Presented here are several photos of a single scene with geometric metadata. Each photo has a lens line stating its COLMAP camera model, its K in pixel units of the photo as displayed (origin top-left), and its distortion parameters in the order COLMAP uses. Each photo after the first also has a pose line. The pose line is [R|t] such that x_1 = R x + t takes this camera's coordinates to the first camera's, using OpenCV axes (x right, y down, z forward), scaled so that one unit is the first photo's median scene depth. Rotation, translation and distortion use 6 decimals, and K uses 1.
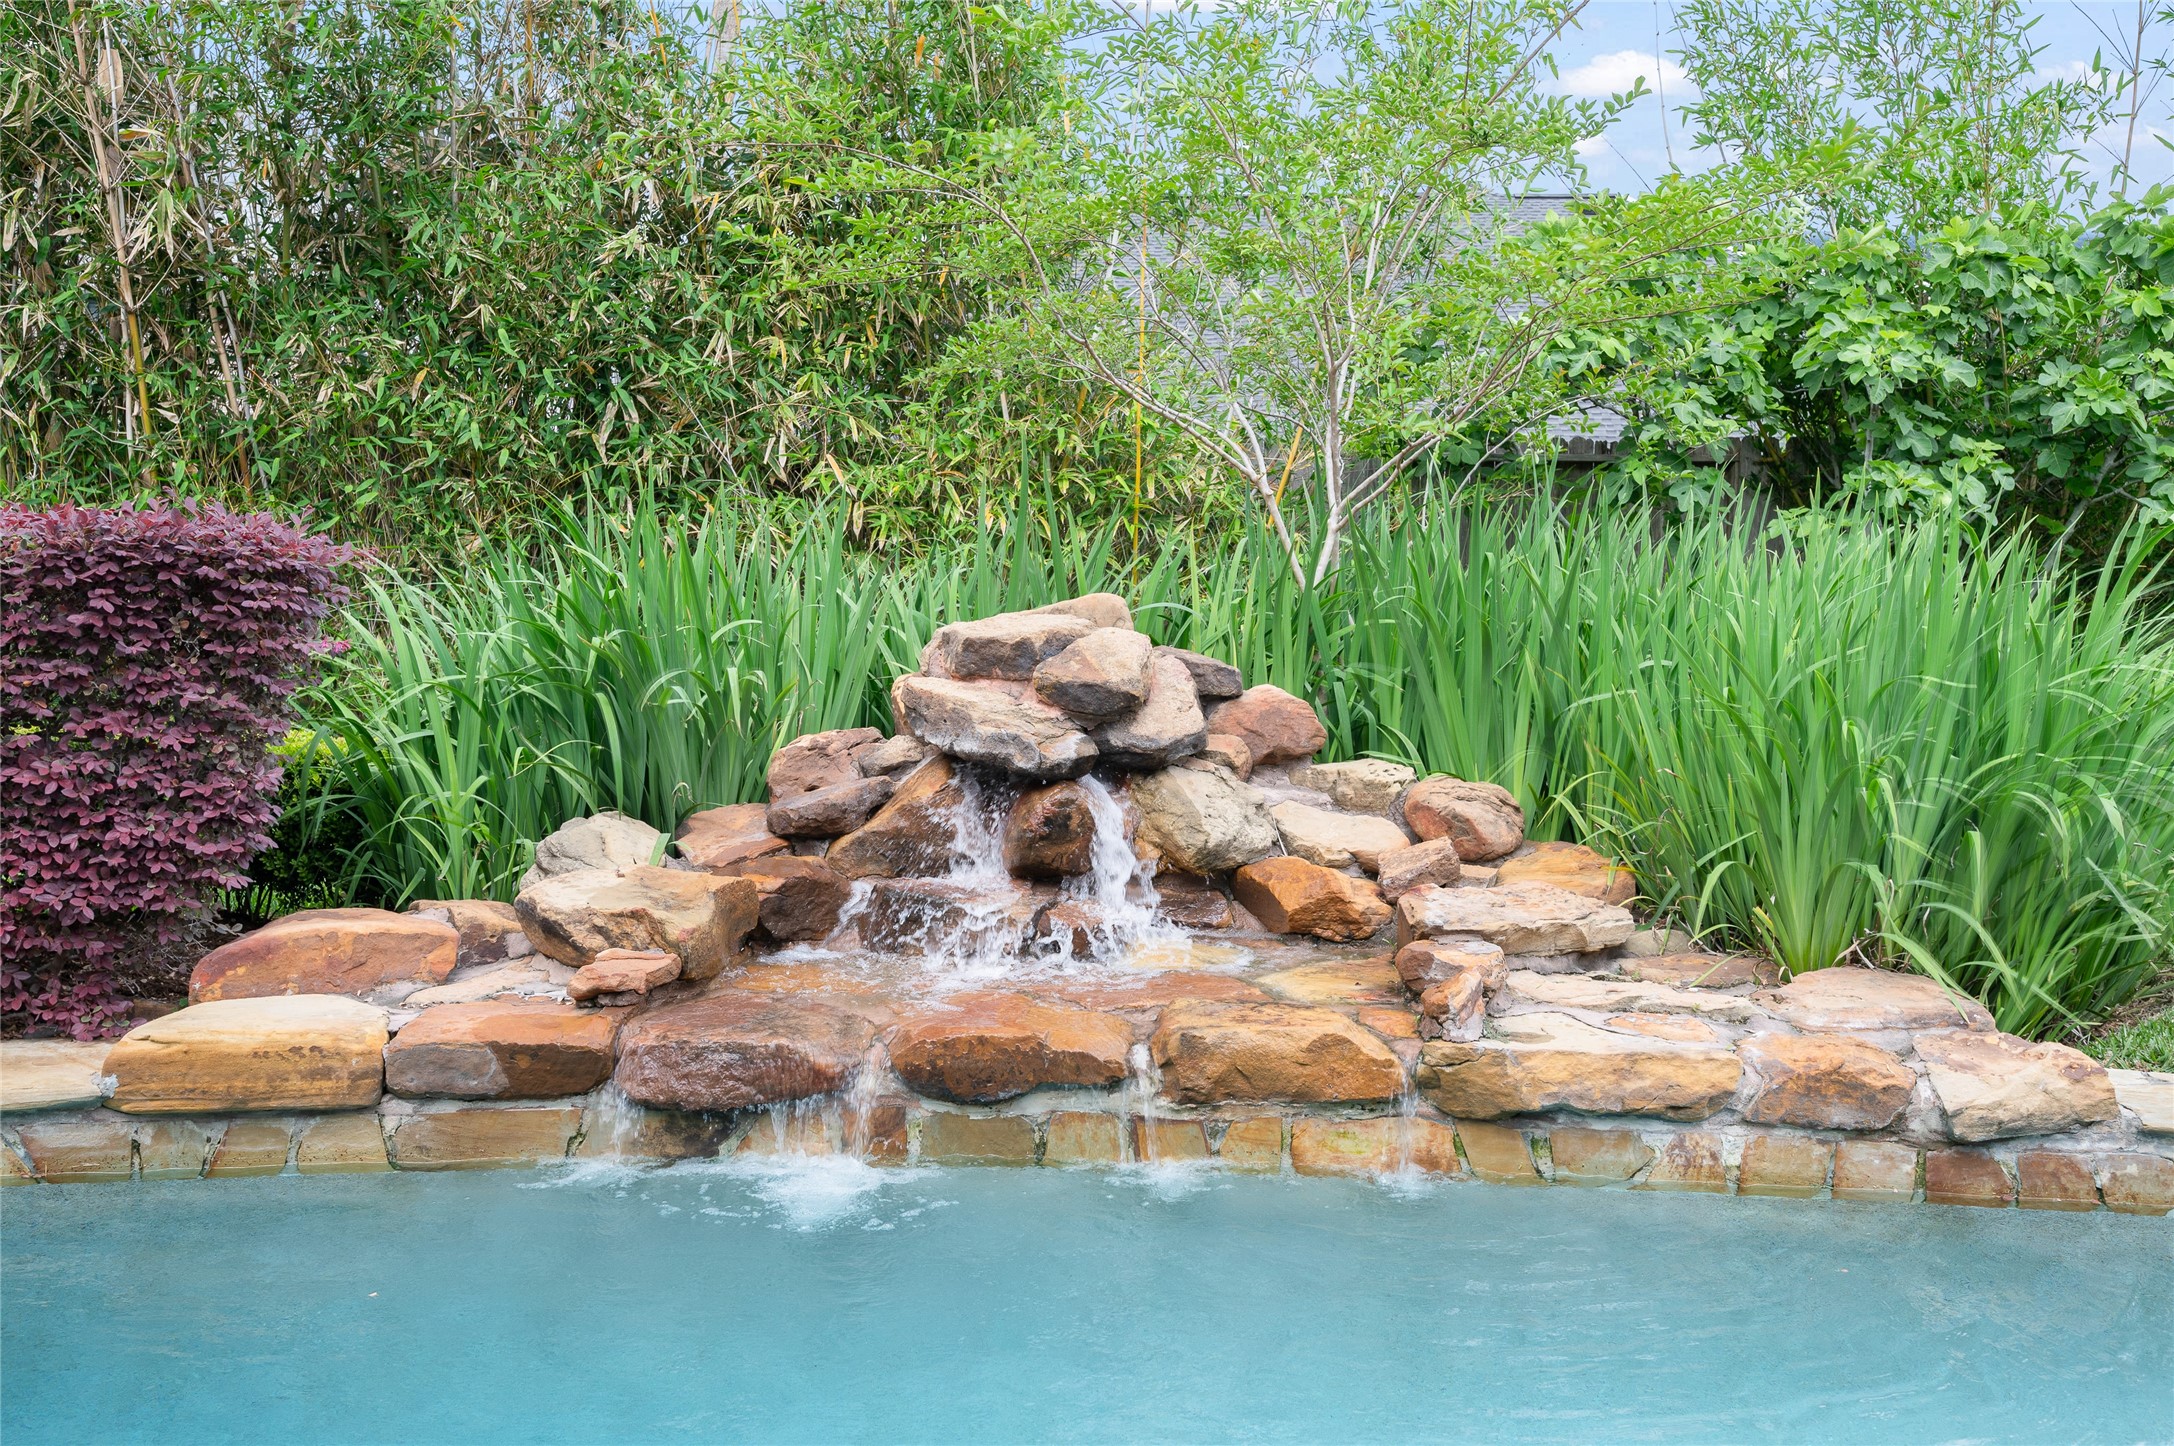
lens RADIAL K [[1926.0, 0, 1093.2], [0, 1926.0, 721.1], [0, 0, 1]] dist [0.000869, -0.005367]
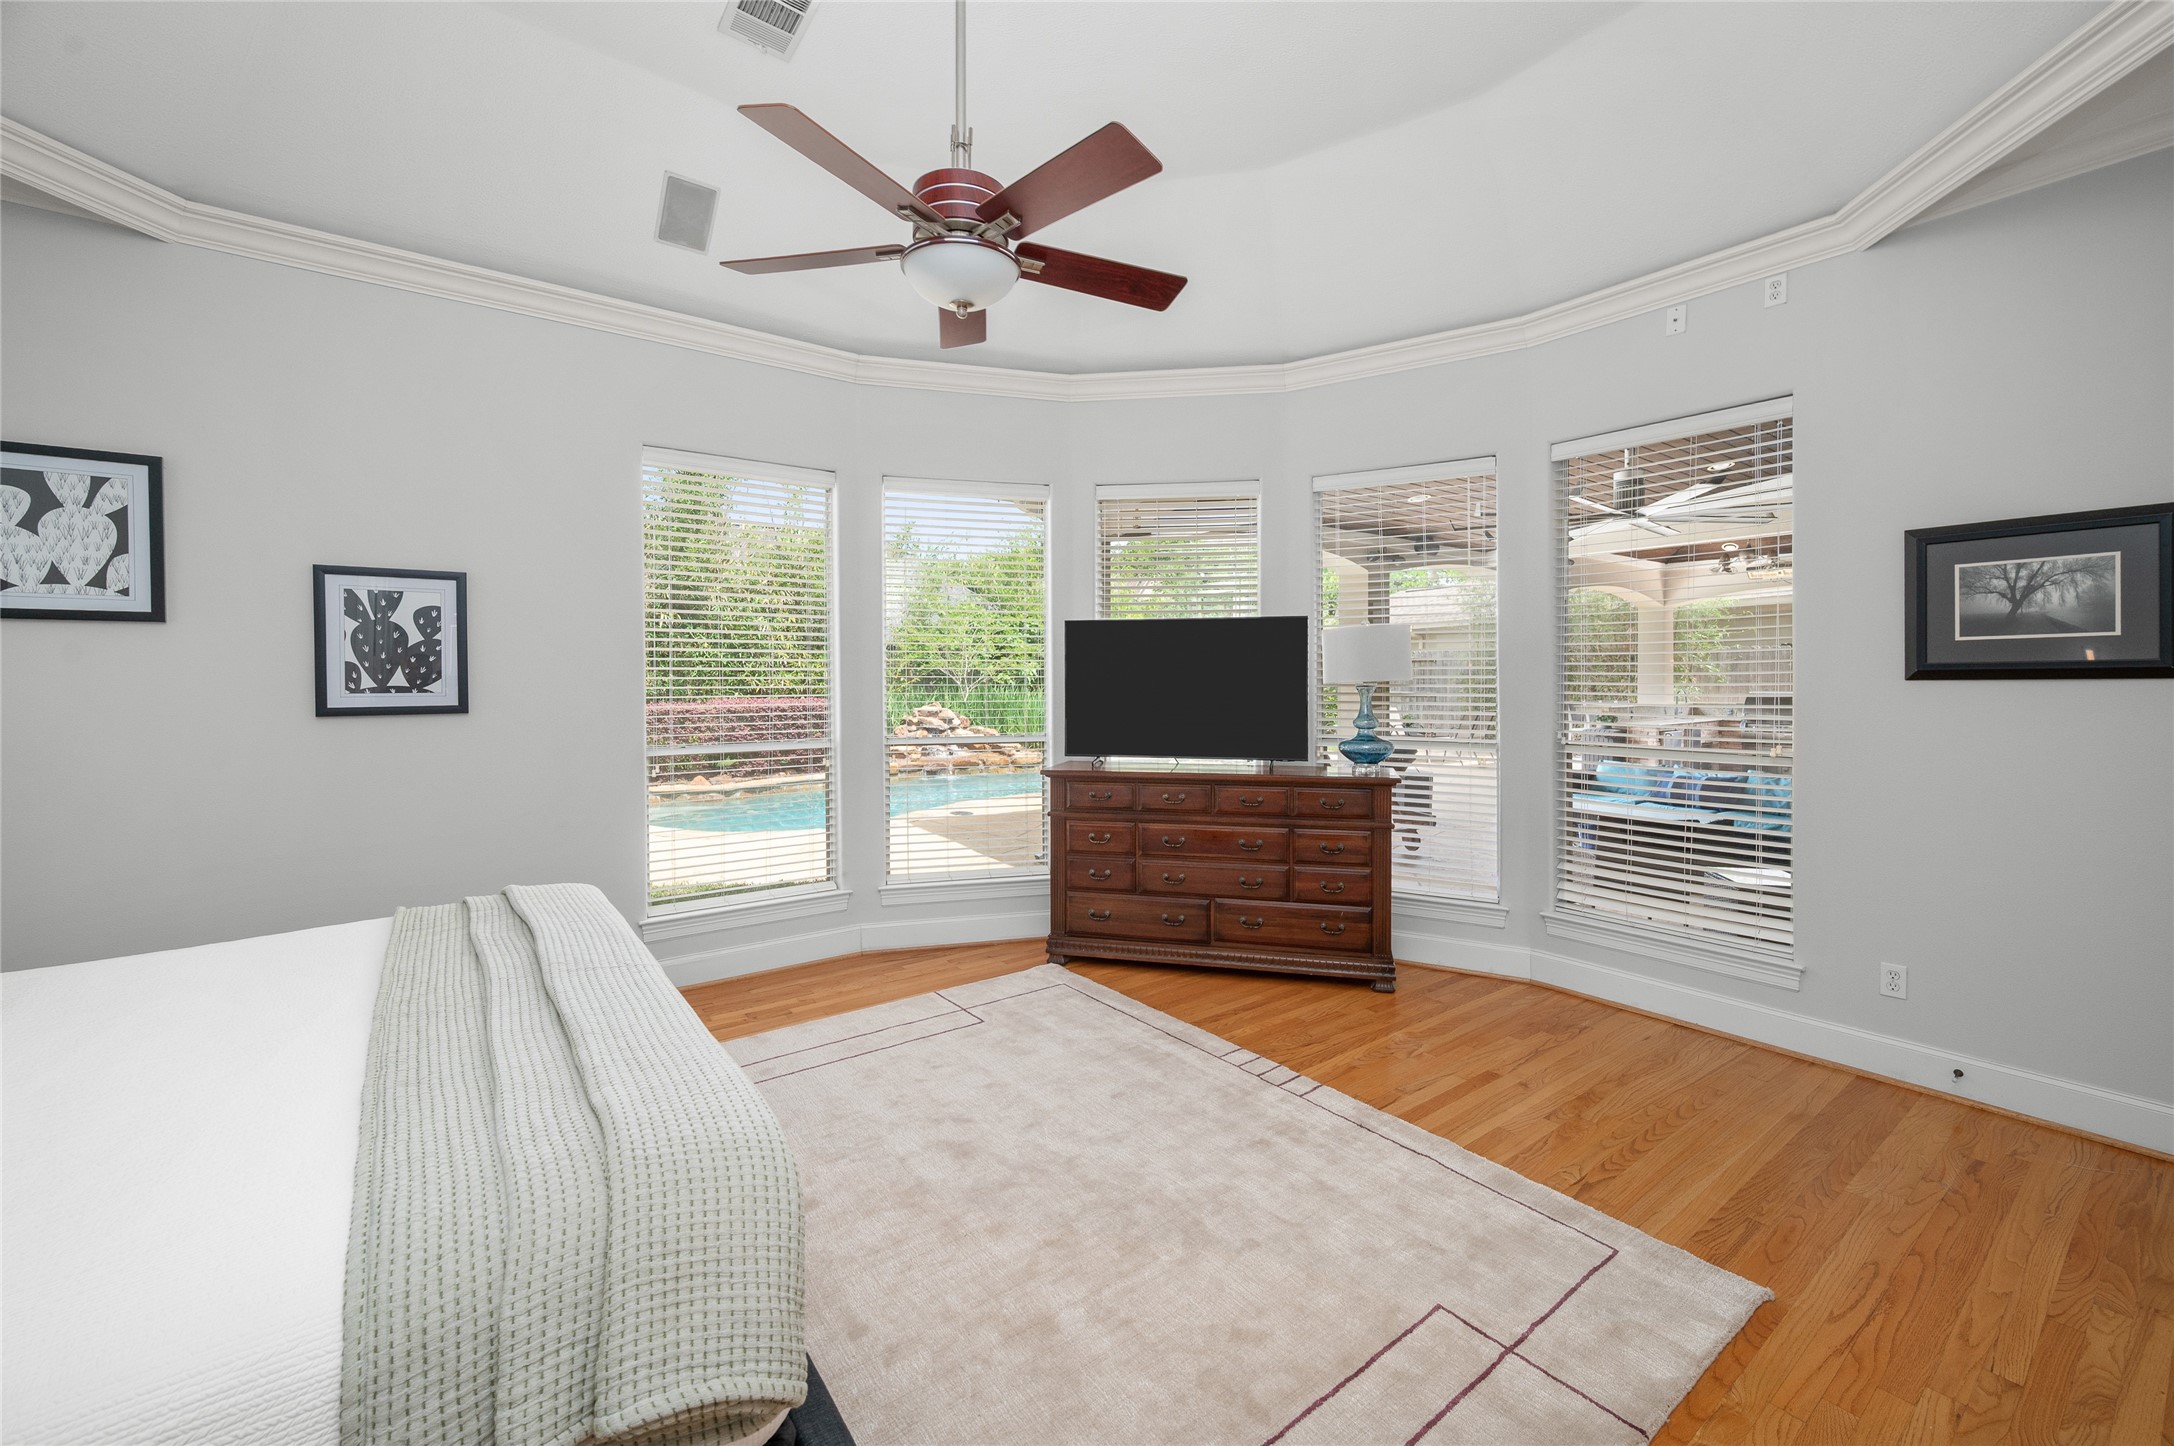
lens RADIAL K [[875.0, 0, 1094.2], [0, 875.0, 687.3], [0, 0, 1]] dist [0.000187, 0.000428]
pose [[0.834875, -0.017707, 0.550155, -1.470379], [0.035048, 0.999164, -0.021028, -0.047307], [-0.549323, 0.036837, 0.834798, -2.195857]]
